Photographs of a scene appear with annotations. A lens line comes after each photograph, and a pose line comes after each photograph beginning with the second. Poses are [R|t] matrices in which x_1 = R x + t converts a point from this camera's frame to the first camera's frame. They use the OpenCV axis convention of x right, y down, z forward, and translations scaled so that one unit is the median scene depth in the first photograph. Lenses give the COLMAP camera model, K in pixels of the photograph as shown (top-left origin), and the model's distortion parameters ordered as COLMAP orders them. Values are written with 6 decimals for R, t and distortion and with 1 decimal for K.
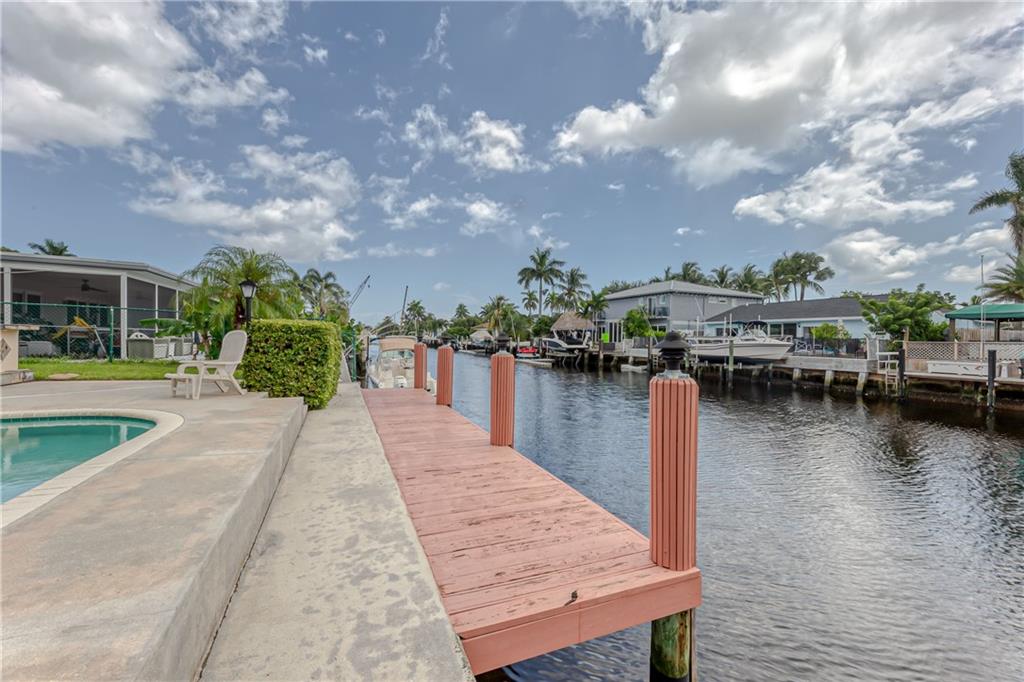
lens RADIAL K [[415.2, 0, 516.8], [0, 415.2, 339.6], [0, 0, 1]] dist [0.003867, 0.000203]
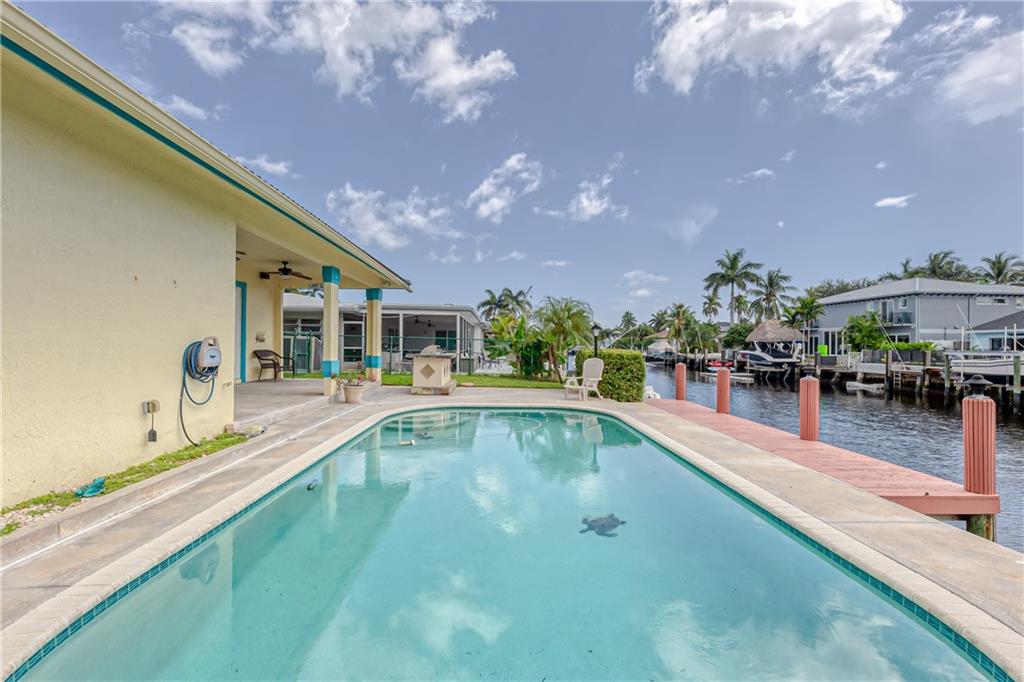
lens RADIAL K [[447.7, 0, 520.8], [0, 447.7, 341.7], [0, 0, 1]] dist [0.002375, 0.002022]
pose [[0.936934, -0.010076, -0.349360, -0.052175], [0.003968, 0.999827, -0.018194, -0.008362], [0.349483, 0.015660, 0.936812, -0.101259]]
